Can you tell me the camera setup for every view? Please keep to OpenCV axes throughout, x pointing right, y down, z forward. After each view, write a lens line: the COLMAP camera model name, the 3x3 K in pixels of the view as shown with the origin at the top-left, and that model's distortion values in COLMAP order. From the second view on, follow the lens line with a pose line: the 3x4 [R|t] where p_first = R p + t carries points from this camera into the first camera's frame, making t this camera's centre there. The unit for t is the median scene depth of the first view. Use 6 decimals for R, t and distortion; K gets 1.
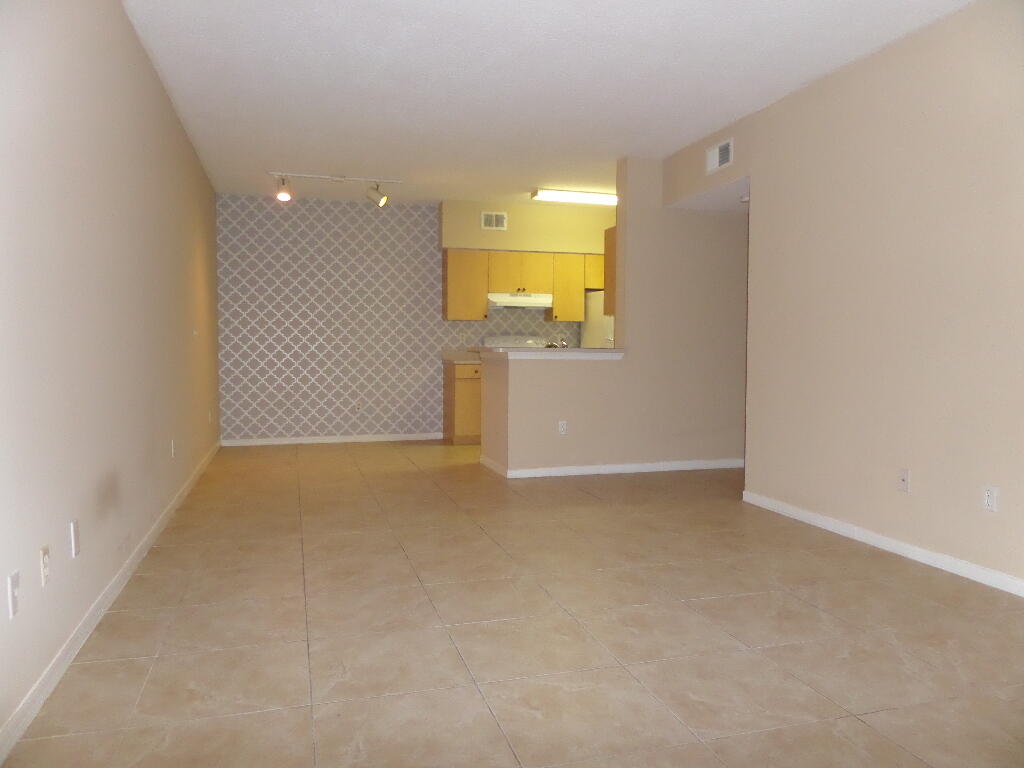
lens RADIAL K [[753.3, 0, 512.0], [0, 753.3, 384.0], [0, 0, 1]] dist [-0.006101, 0.002202]
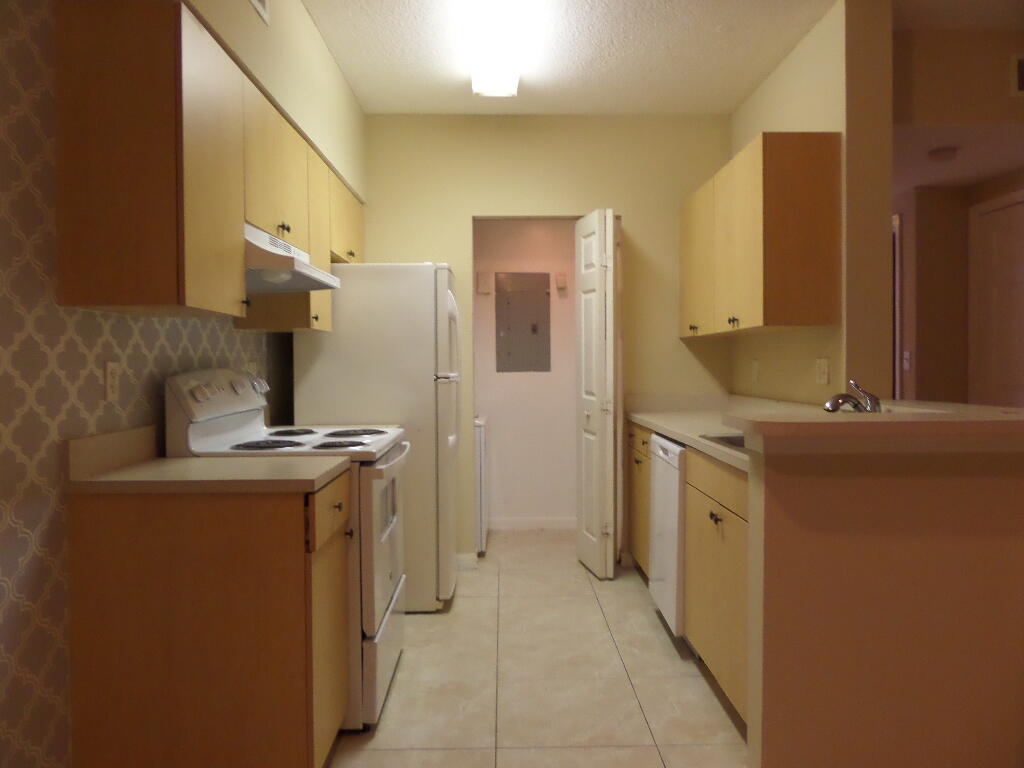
lens RADIAL K [[753.3, 0, 512.0], [0, 753.3, 384.0], [0, 0, 1]] dist [-0.006101, 0.002202]
pose [[0.271712, -0.032004, 0.961846, -0.274412], [0.054647, 0.998347, 0.017782, -0.058744], [-0.960826, 0.047730, 0.273012, 0.820447]]
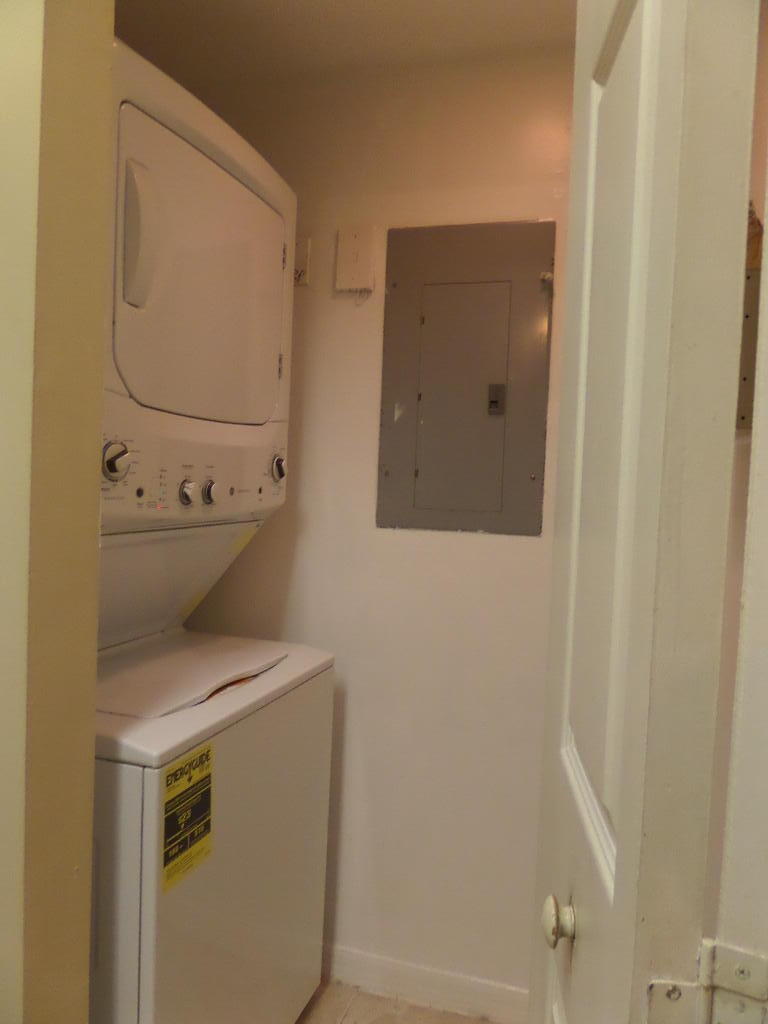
lens RADIAL K [[753.3, 0, 384.0], [0, 753.3, 512.0], [0, 0, 1]] dist [-0.006101, 0.002202]
pose [[0.558459, -0.012889, 0.829432, 0.155384], [-0.001583, 0.999861, 0.016603, -0.065872], [-0.829531, -0.010586, 0.558361, 0.884881]]
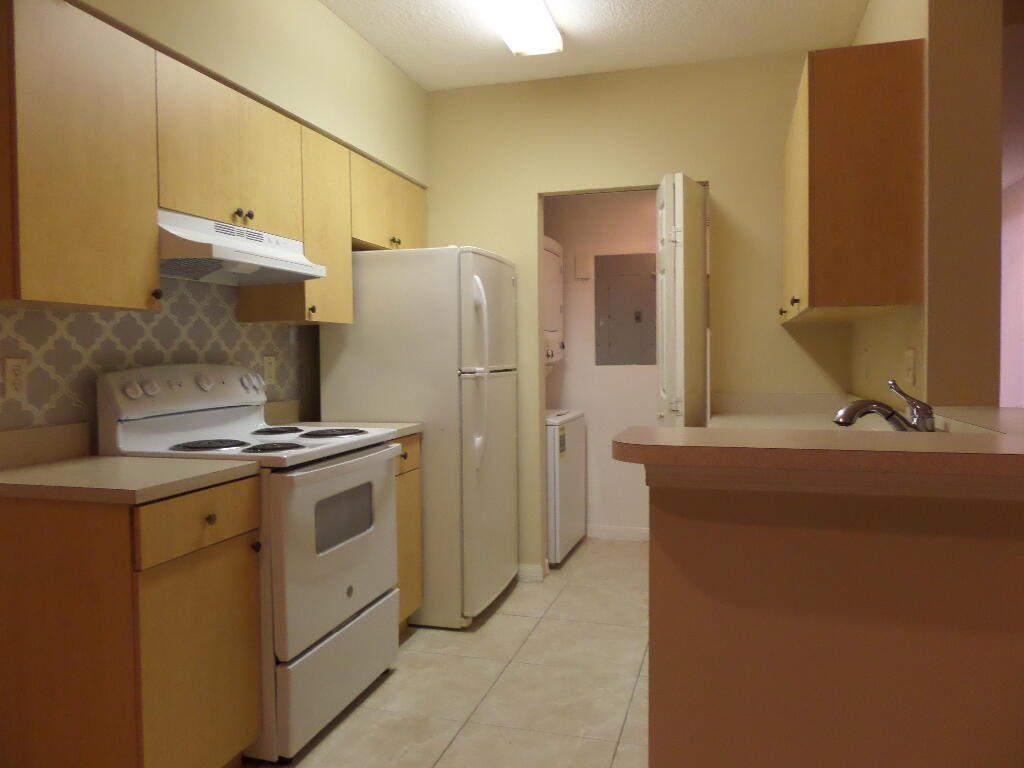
lens RADIAL K [[753.3, 0, 512.0], [0, 753.3, 384.0], [0, 0, 1]] dist [-0.006101, 0.002202]
pose [[0.545104, -0.040703, 0.837380, -0.186131], [0.053085, 0.998492, 0.013978, -0.055244], [-0.836686, 0.036833, 0.546443, 0.745161]]
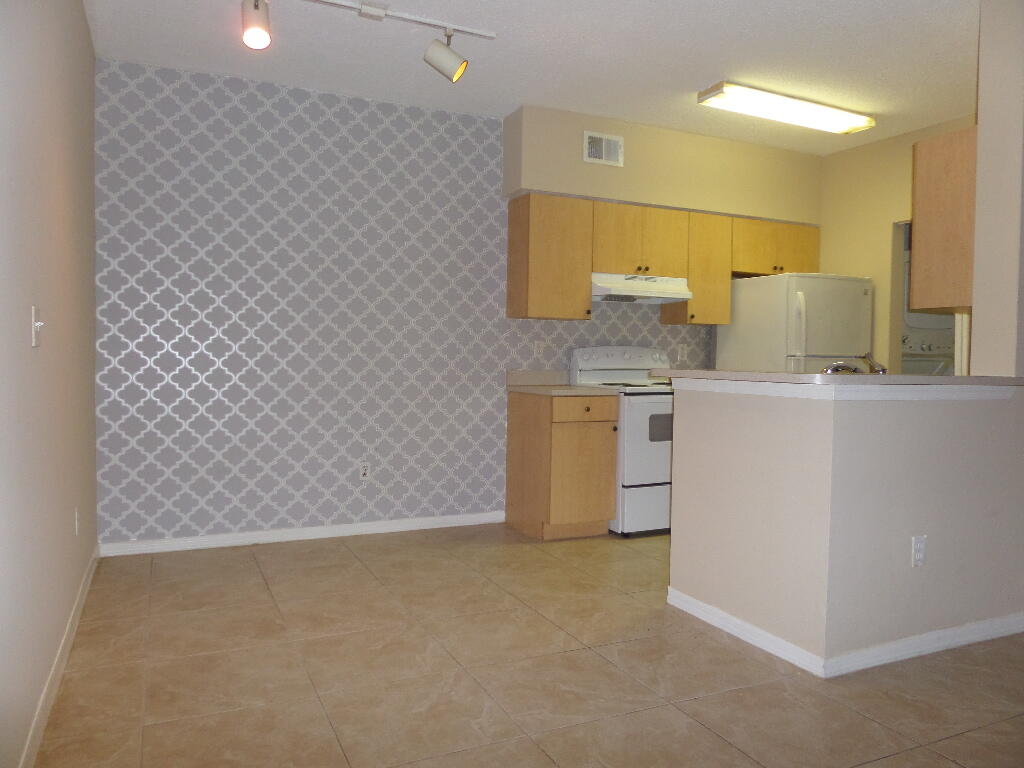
lens RADIAL K [[740.8, 0, 512.0], [0, 740.8, 384.0], [0, 0, 1]] dist [-0.015570, -0.002847]
pose [[0.988311, 0.006068, 0.152332, -0.177764], [-0.003907, 0.999887, -0.014483, -0.025734], [-0.152402, 0.013719, 0.988223, 0.440978]]
